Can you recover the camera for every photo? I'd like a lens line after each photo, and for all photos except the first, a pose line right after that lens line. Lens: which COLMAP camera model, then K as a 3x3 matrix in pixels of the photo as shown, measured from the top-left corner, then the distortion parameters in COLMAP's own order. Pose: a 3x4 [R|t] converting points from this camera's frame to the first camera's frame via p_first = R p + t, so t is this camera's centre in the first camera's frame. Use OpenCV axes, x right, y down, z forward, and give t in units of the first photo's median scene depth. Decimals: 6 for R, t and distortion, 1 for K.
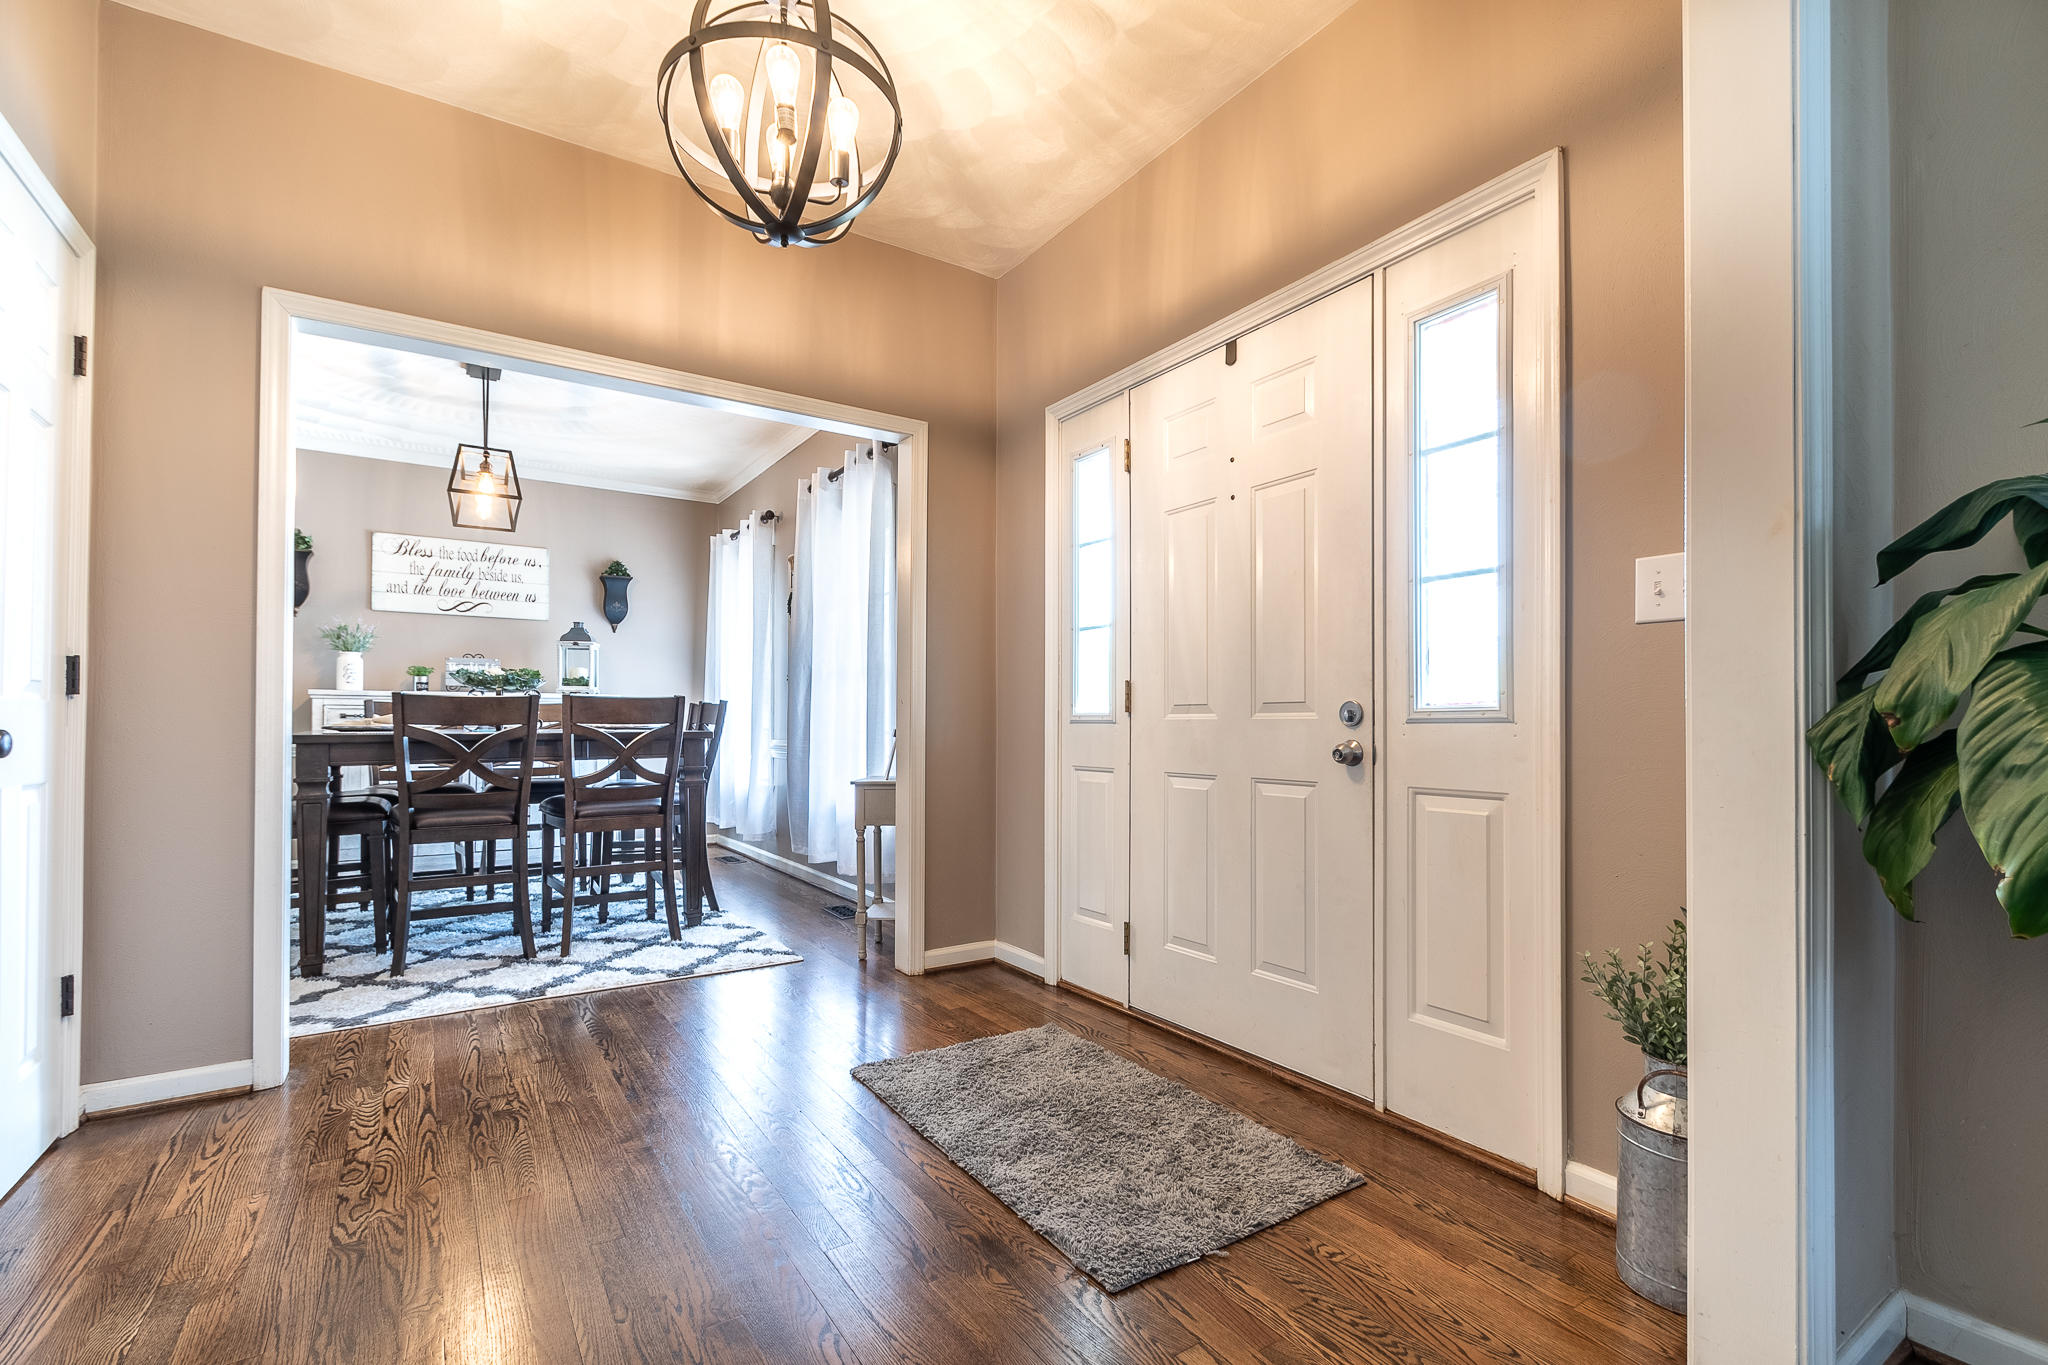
lens RADIAL K [[931.5, 0, 1016.7], [0, 931.5, 715.1], [0, 0, 1]] dist [0.000186, -0.000072]
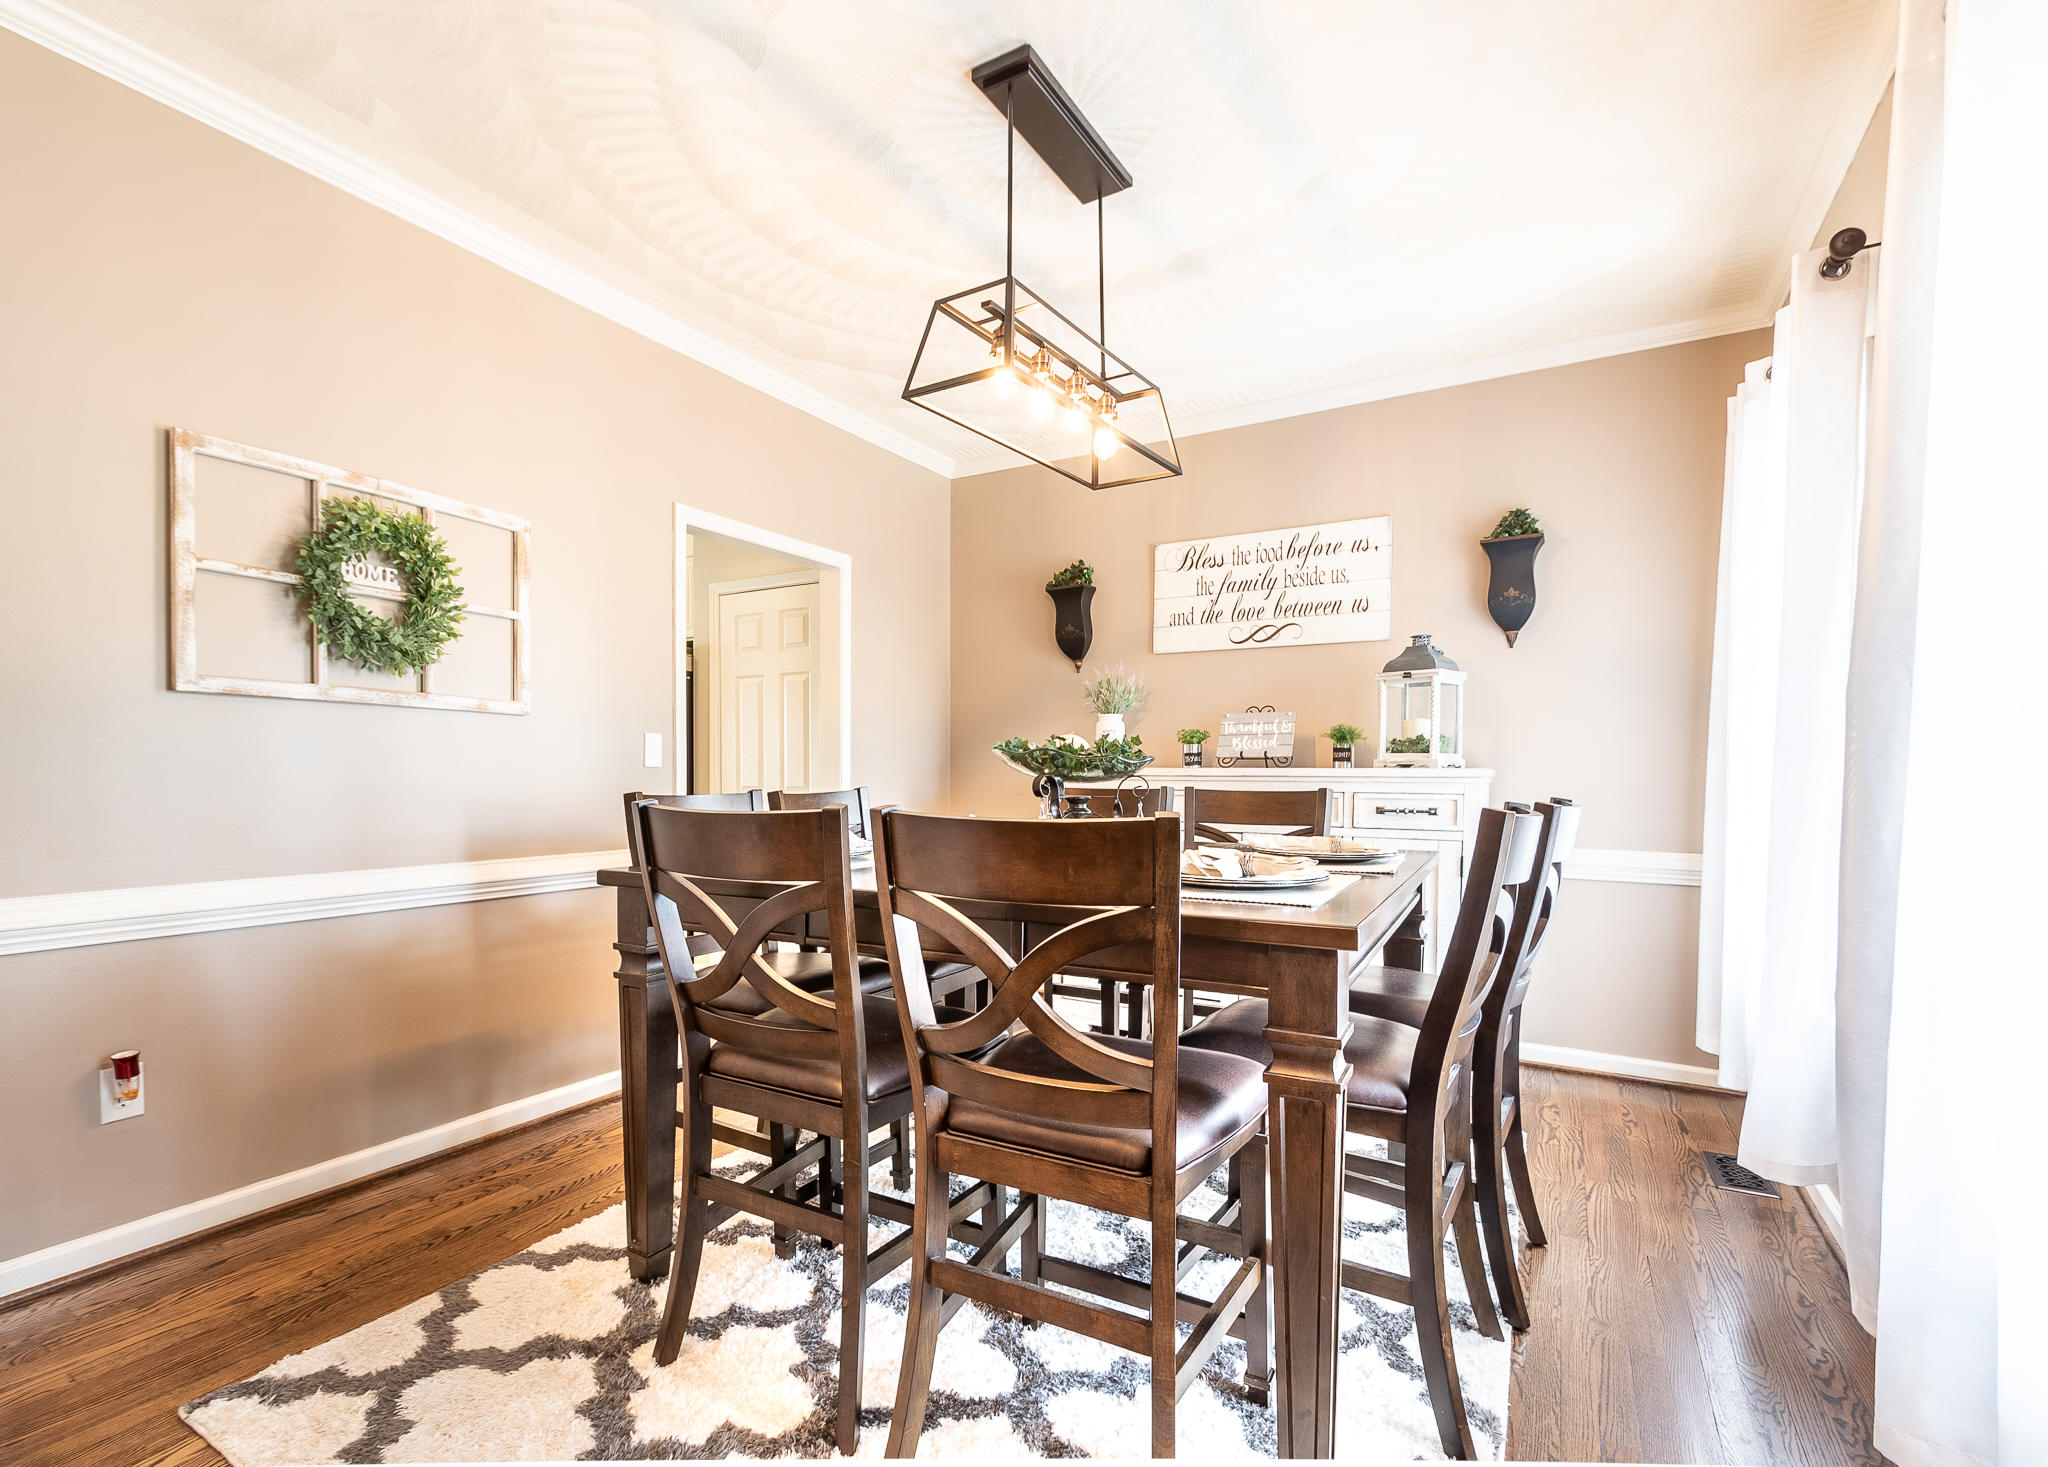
lens RADIAL K [[943.2, 0, 1021.8], [0, 943.2, 797.4], [0, 0, 1]] dist [0.000649, 0.000015]
pose [[0.428315, 0.025620, -0.903266, -0.071004], [0.006256, 0.999490, 0.031316, -0.024409], [0.903608, -0.019064, 0.427936, 0.567542]]
